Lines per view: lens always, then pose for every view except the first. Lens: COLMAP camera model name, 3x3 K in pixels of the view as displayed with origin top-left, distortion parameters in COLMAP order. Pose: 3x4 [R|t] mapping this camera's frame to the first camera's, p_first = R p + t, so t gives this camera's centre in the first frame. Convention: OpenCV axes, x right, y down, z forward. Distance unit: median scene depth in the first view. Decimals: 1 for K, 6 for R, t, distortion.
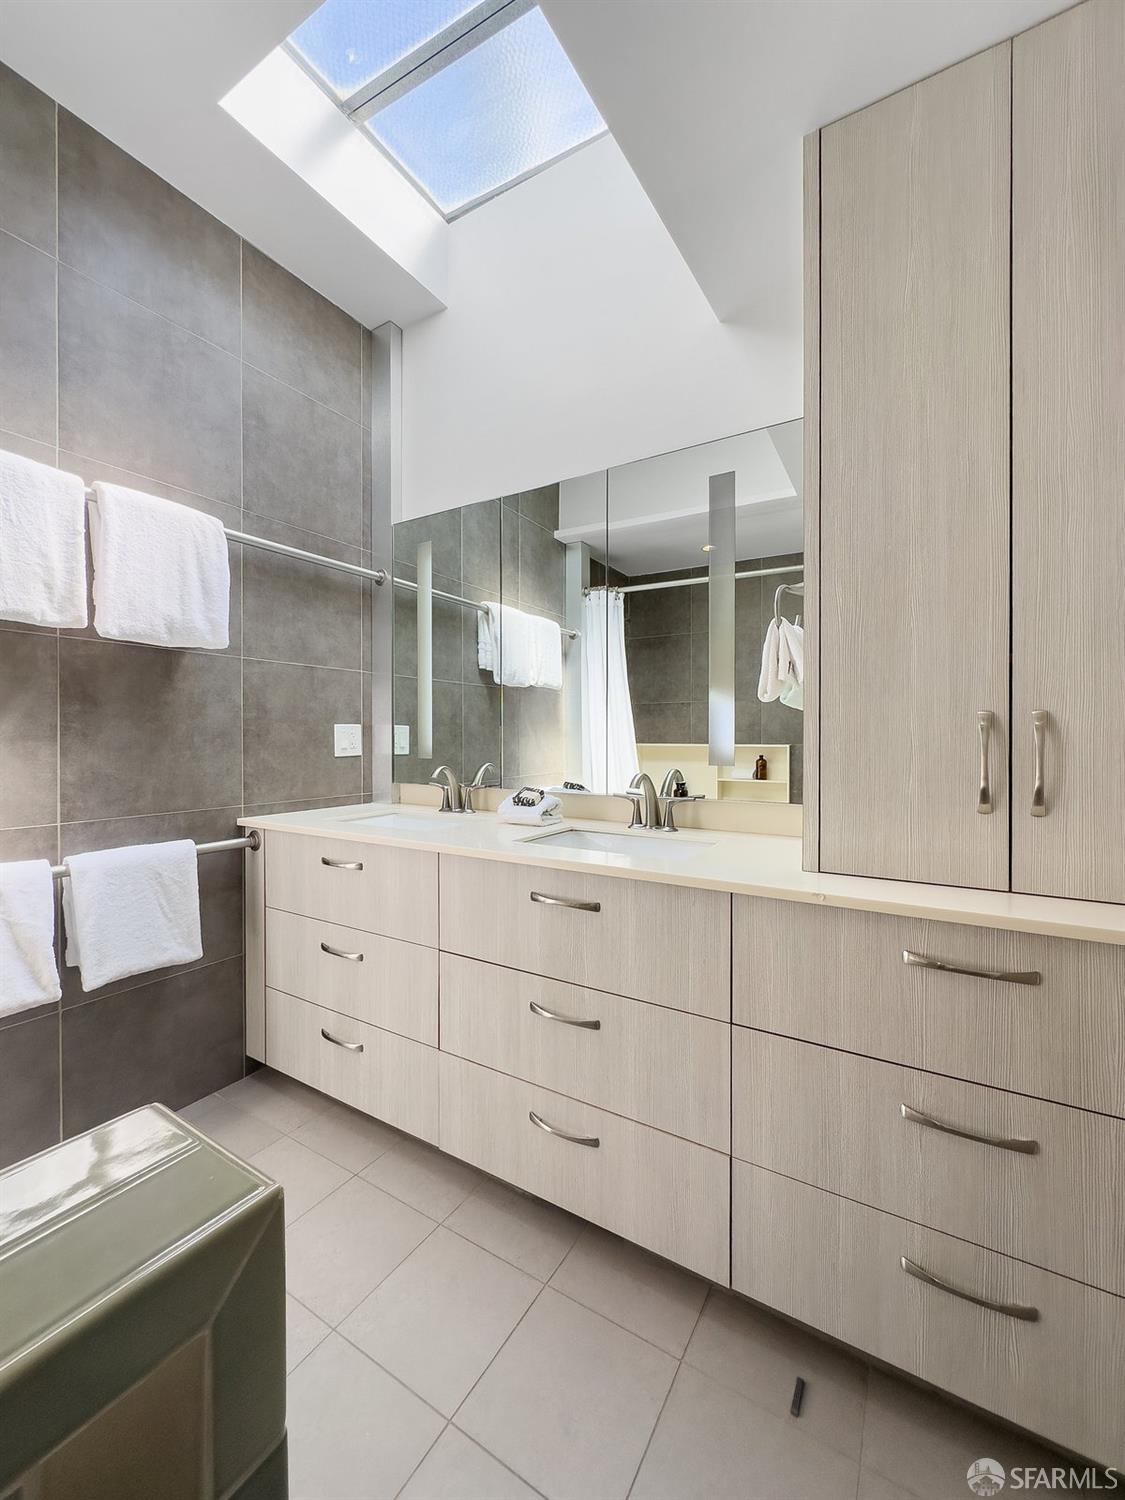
lens RADIAL K [[601.0, 0, 558.2], [0, 601.0, 744.9], [0, 0, 1]] dist [-0.002622, 0.000318]
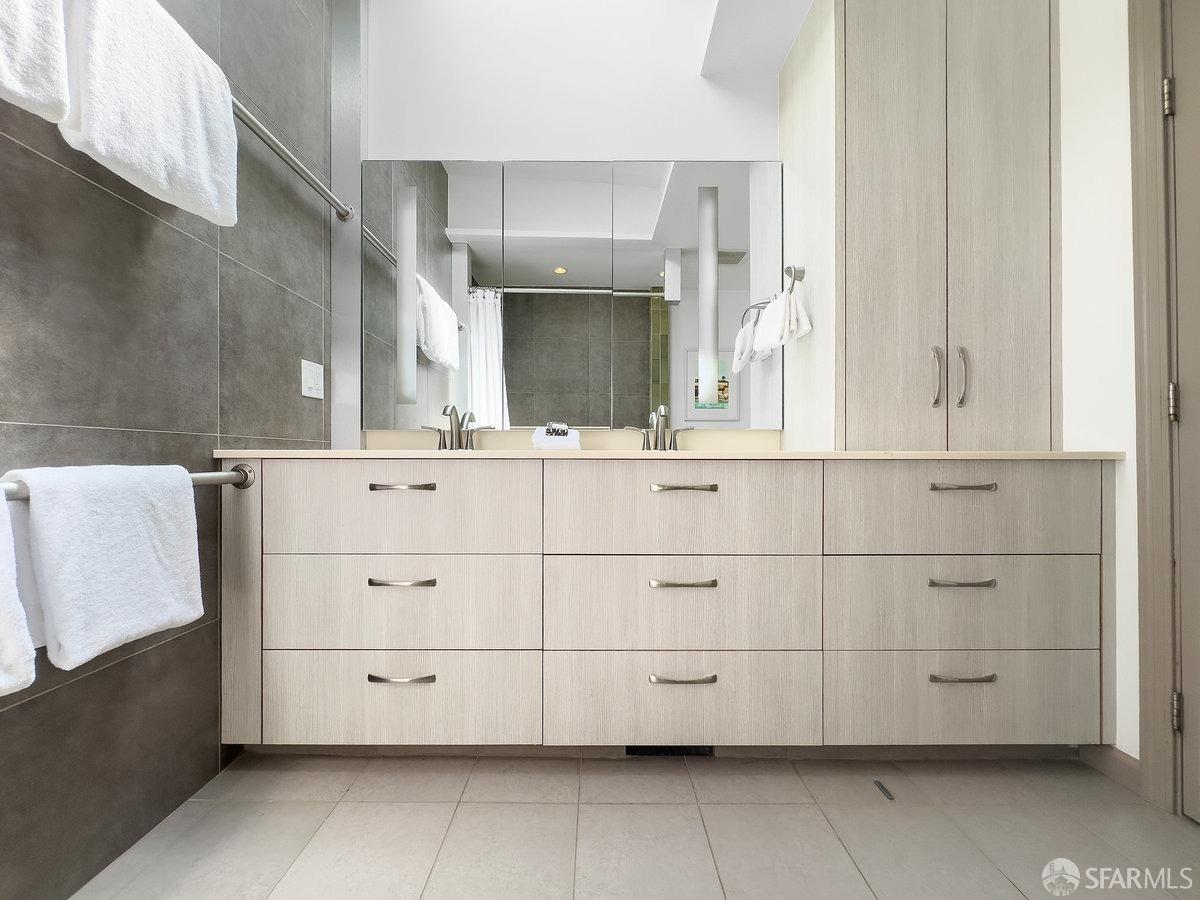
lens RADIAL K [[480.8, 0, 599.8], [0, 480.8, 458.7], [0, 0, 1]] dist [-0.002622, 0.000318]
pose [[0.850410, -0.001448, 0.526119, -0.479352], [0.004889, 0.999975, -0.005151, 0.155131], [-0.526099, 0.006953, 0.850395, 0.203469]]
